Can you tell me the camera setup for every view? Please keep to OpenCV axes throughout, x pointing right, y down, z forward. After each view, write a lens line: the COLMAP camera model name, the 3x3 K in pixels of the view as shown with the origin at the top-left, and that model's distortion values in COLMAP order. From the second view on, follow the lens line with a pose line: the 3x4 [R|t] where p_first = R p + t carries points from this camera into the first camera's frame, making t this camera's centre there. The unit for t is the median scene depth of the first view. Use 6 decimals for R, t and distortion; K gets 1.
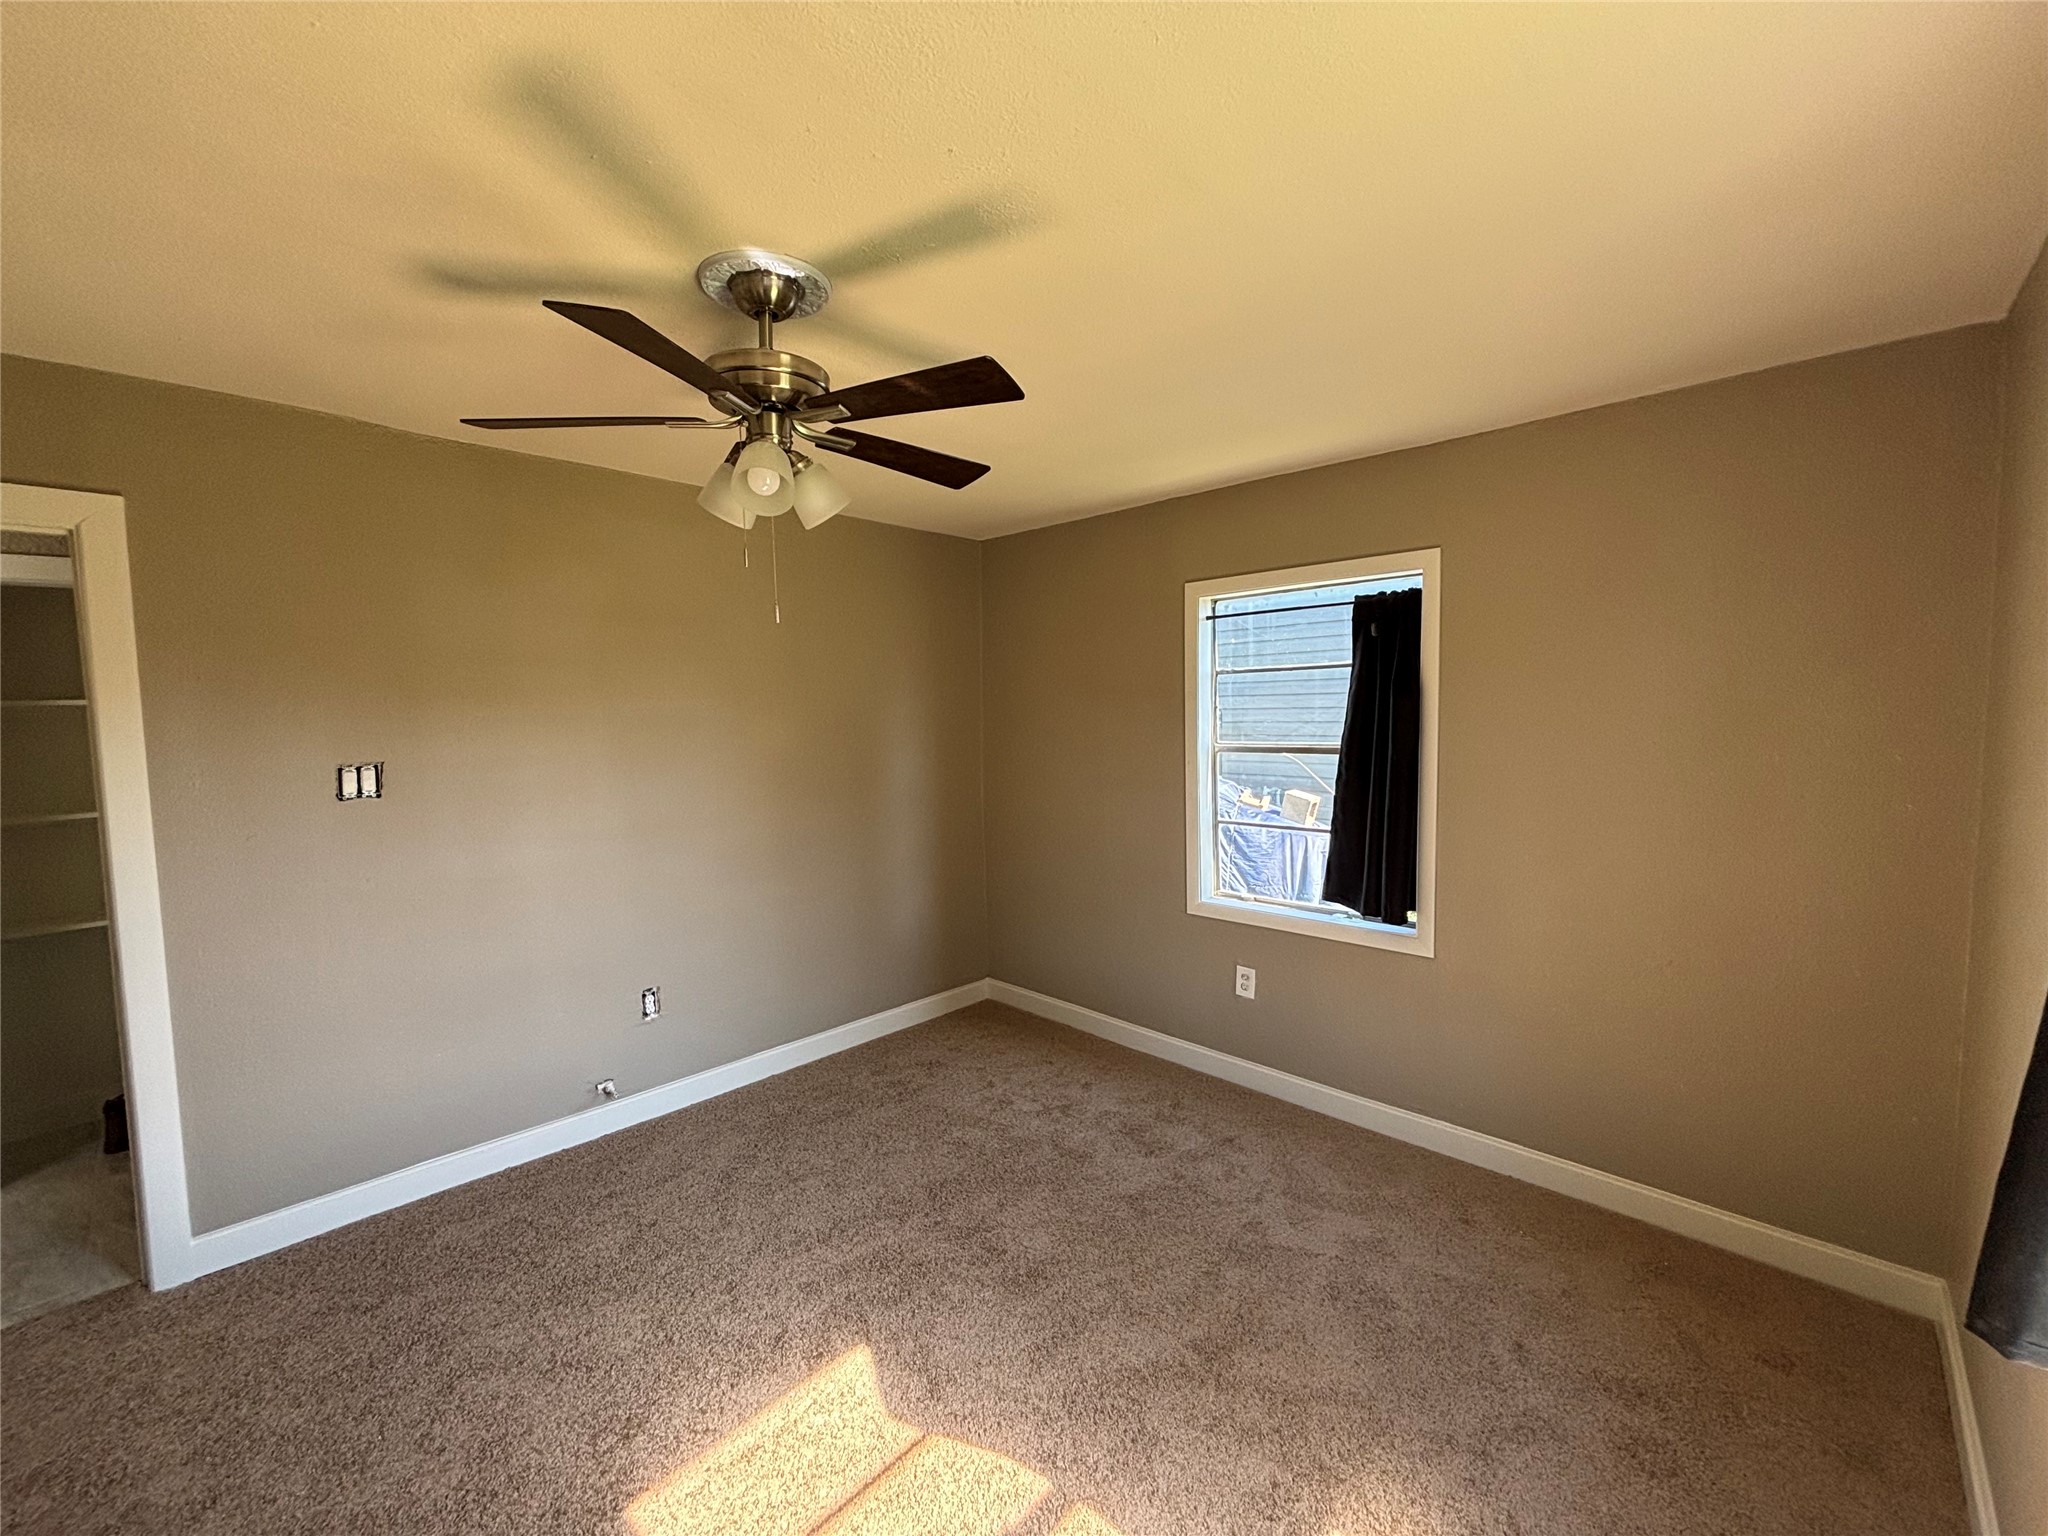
lens RADIAL K [[823.5, 0, 1026.5], [0, 823.5, 762.5], [0, 0, 1]] dist [-0.001327, -0.000425]
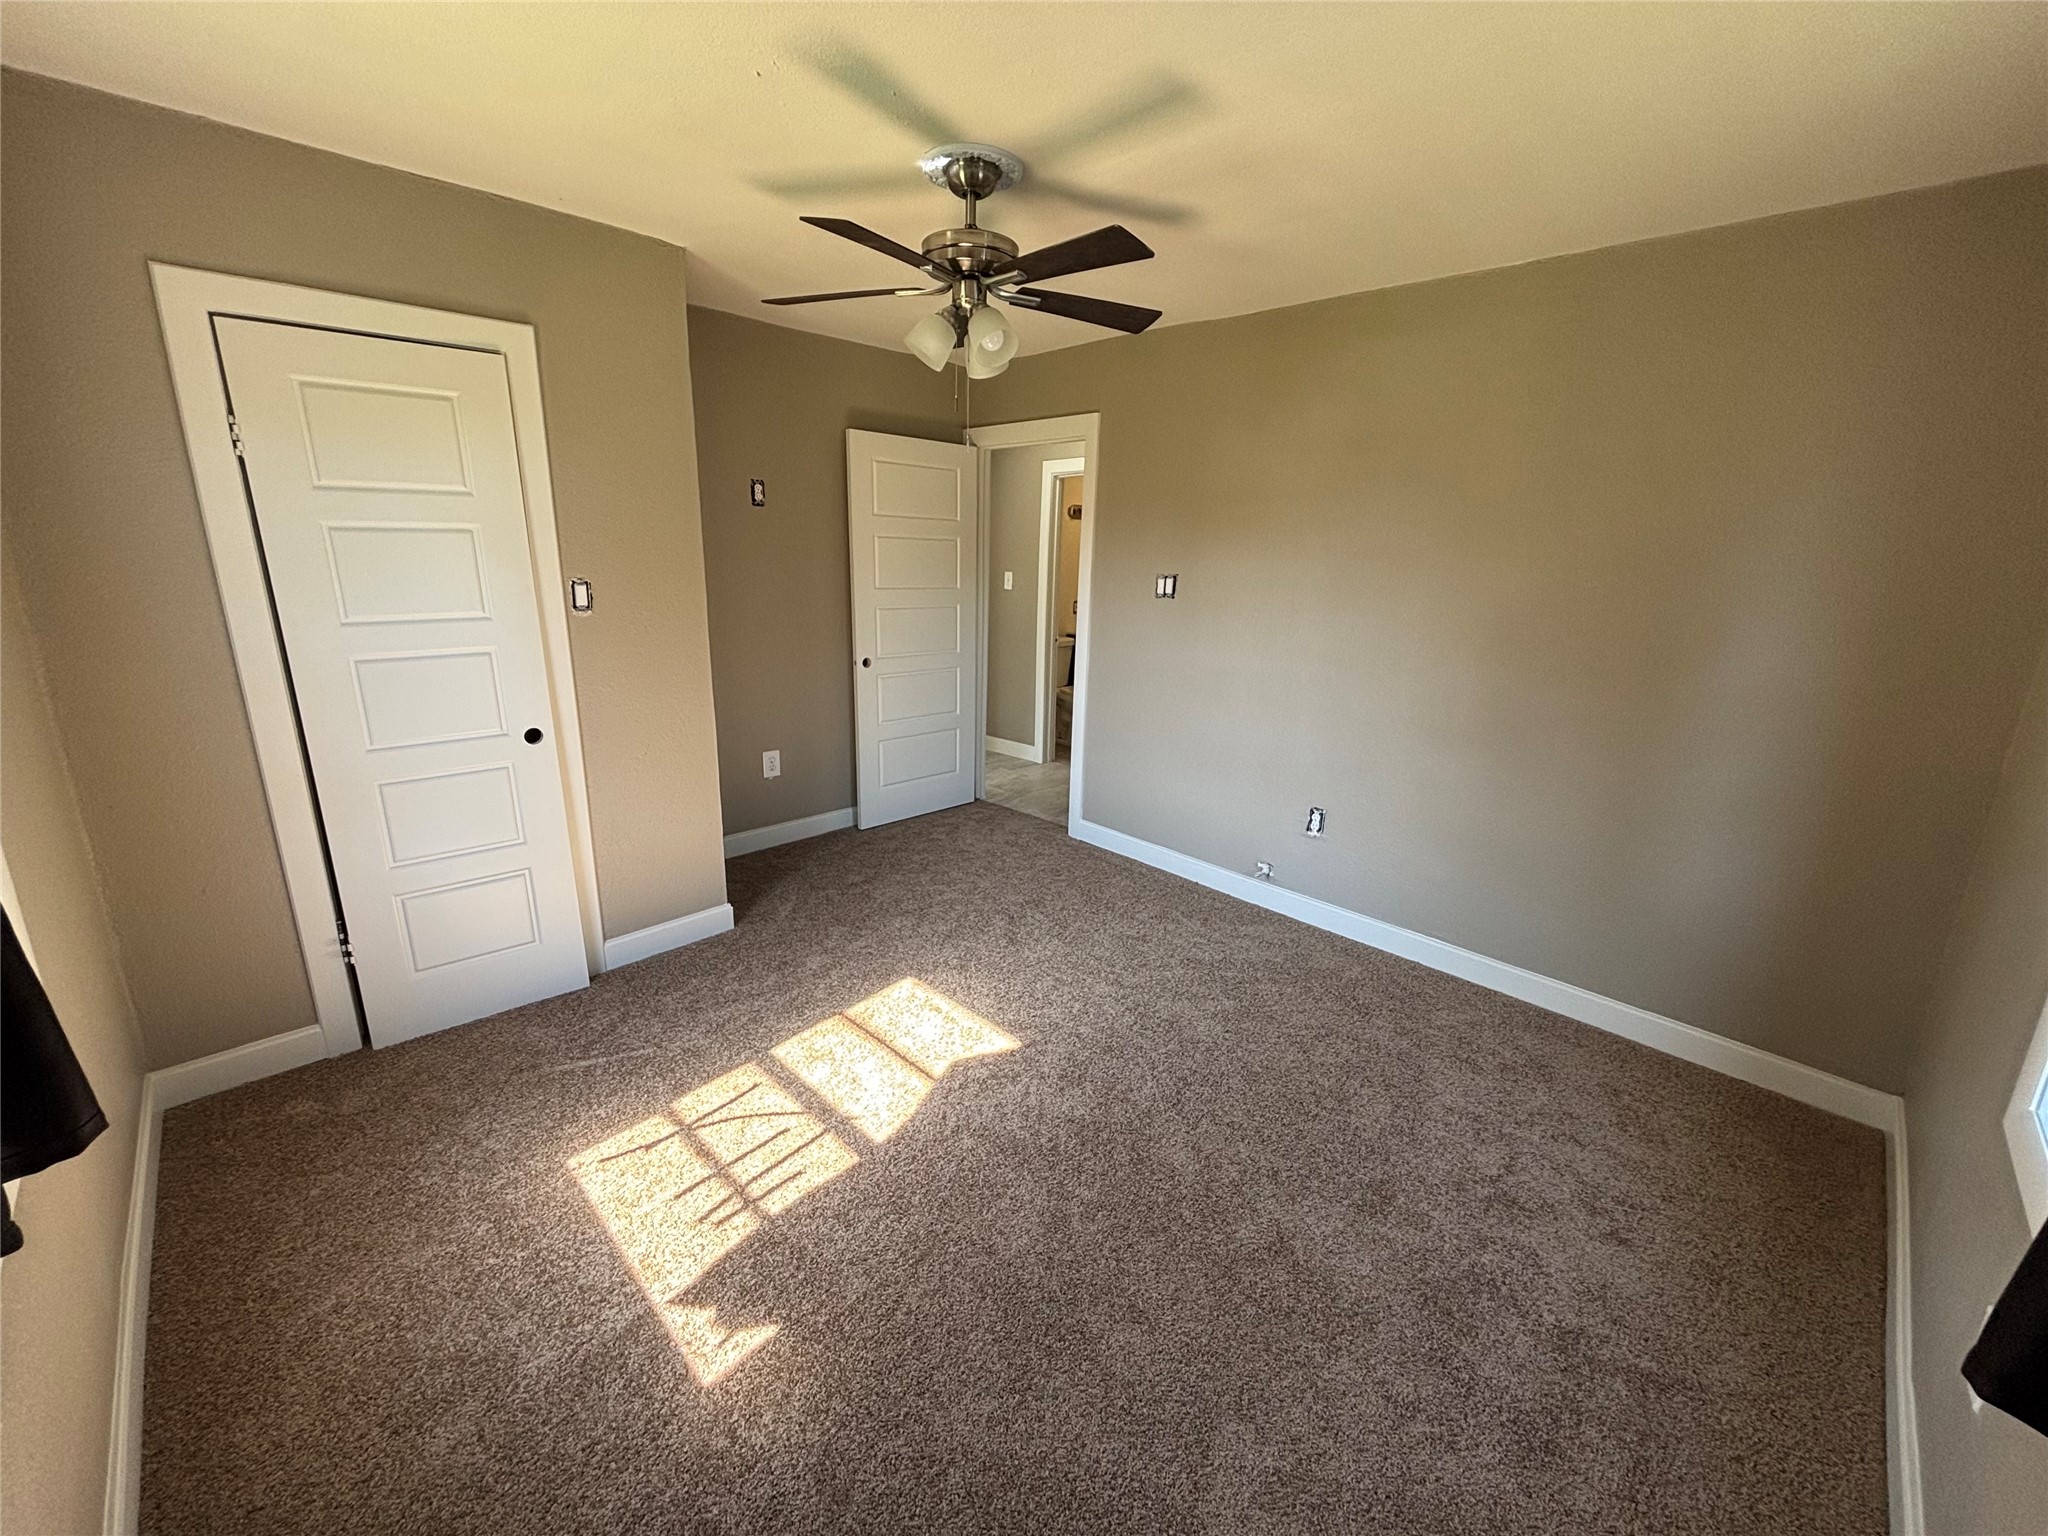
lens RADIAL K [[823.5, 0, 1025.6], [0, 823.5, 774.5], [0, 0, 1]] dist [-0.001327, -0.000425]
pose [[-0.033410, 0.271988, -0.961721, 0.748143], [-0.096855, 0.956848, 0.273974, -0.034412], [0.994738, 0.102301, -0.005625, 0.795105]]
